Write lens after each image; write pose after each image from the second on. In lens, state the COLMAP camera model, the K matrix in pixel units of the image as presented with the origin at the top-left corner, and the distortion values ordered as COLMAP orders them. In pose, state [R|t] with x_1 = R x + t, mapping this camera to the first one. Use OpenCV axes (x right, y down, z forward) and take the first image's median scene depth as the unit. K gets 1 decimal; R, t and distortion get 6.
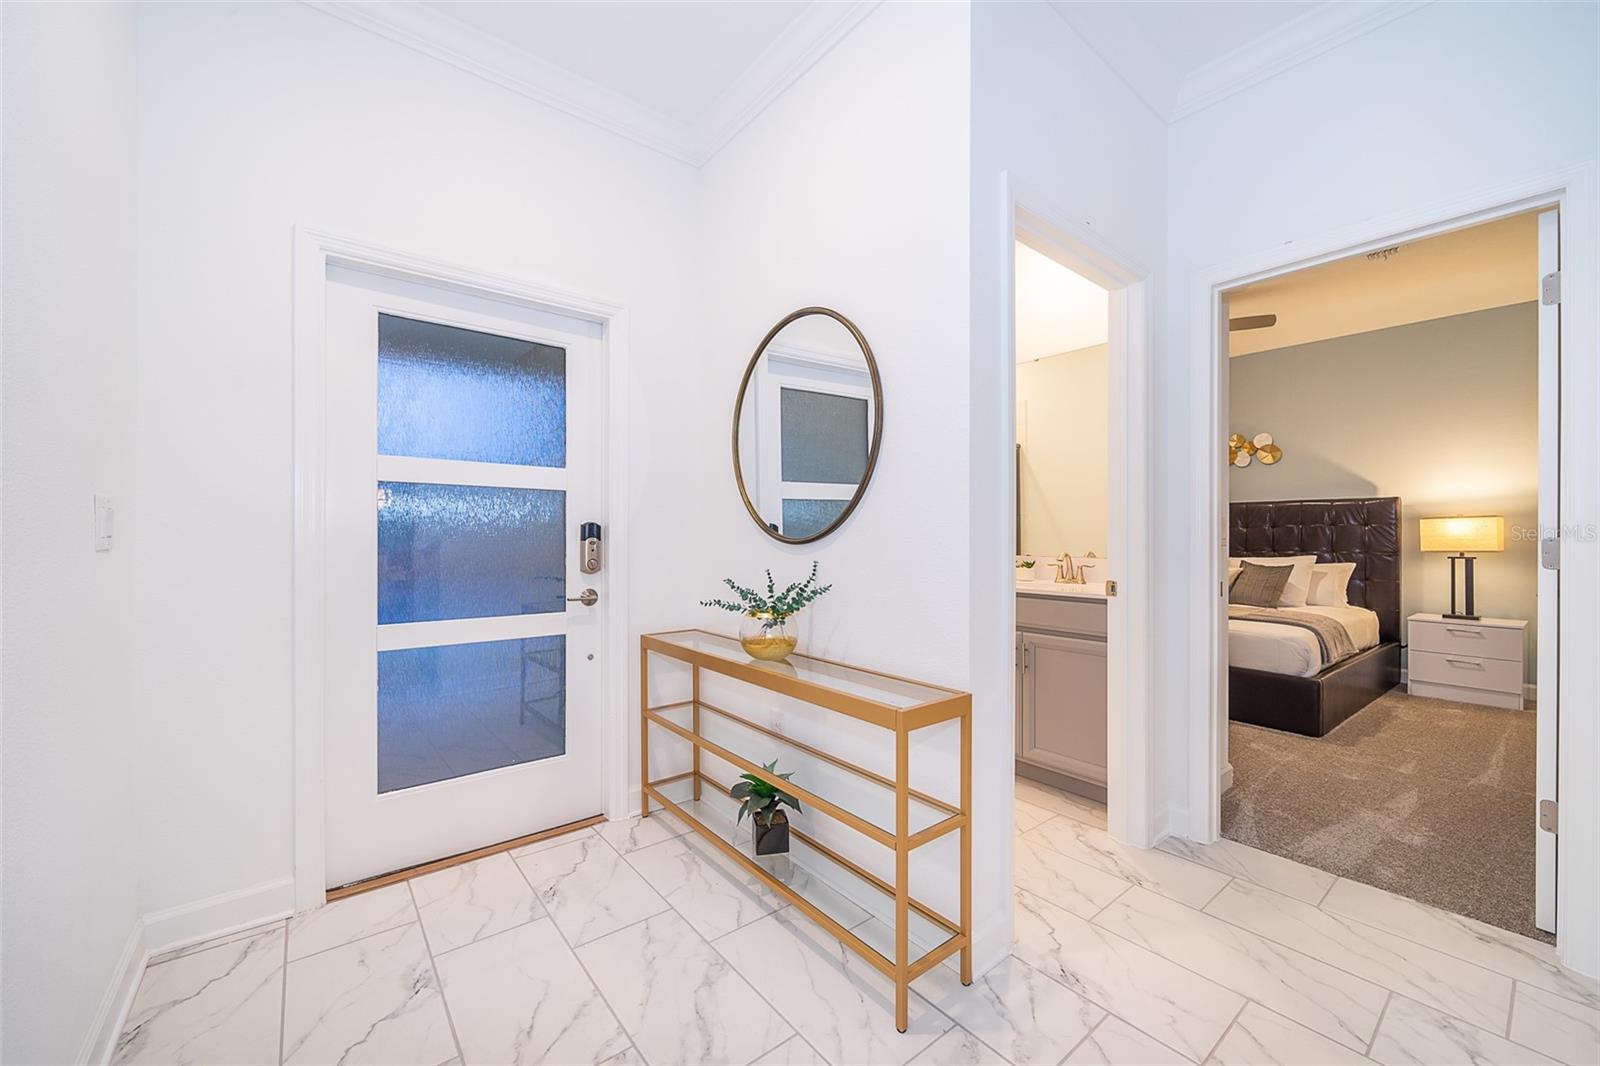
lens RADIAL K [[617.6, 0, 805.7], [0, 617.6, 538.1], [0, 0, 1]] dist [-0.000215, 0.000306]
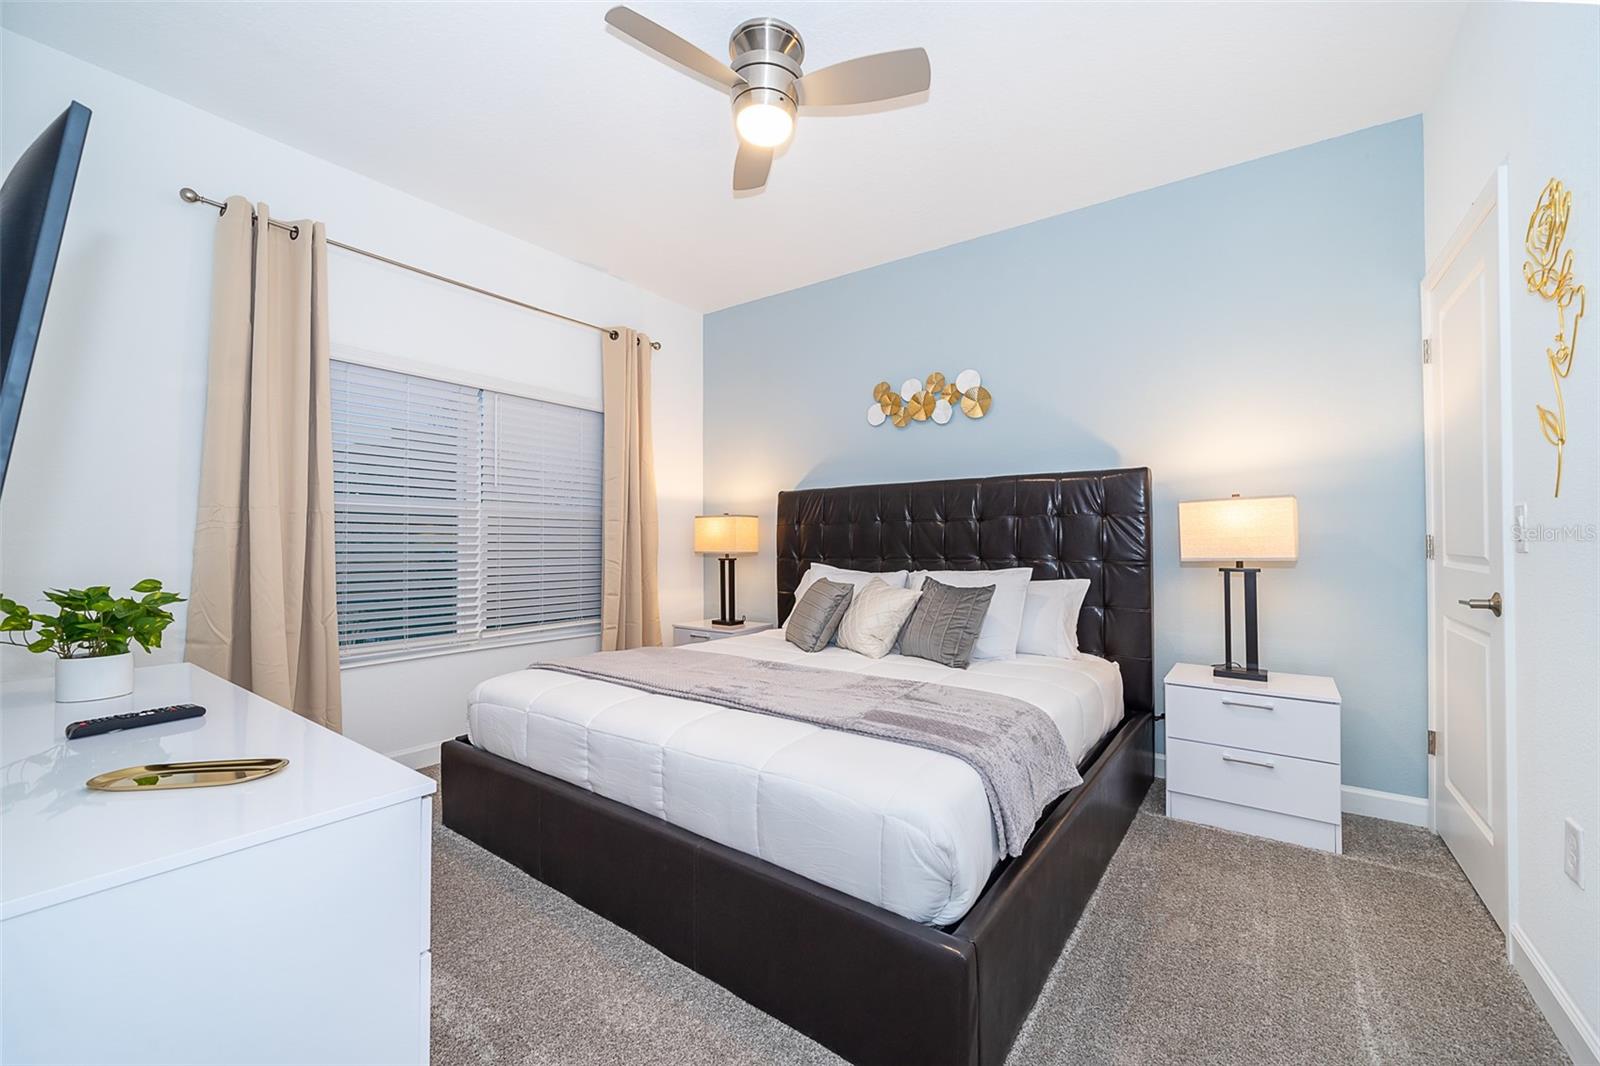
lens RADIAL K [[624.6, 0, 800.0], [0, 624.6, 533.0], [0, 0, 1]] dist [-0.001508, -0.000136]
pose [[0.967495, 0.000295, 0.252889, 0.478269], [0.002772, 0.999927, -0.011774, 0.002107], [-0.252874, 0.012092, 0.967424, 0.499741]]
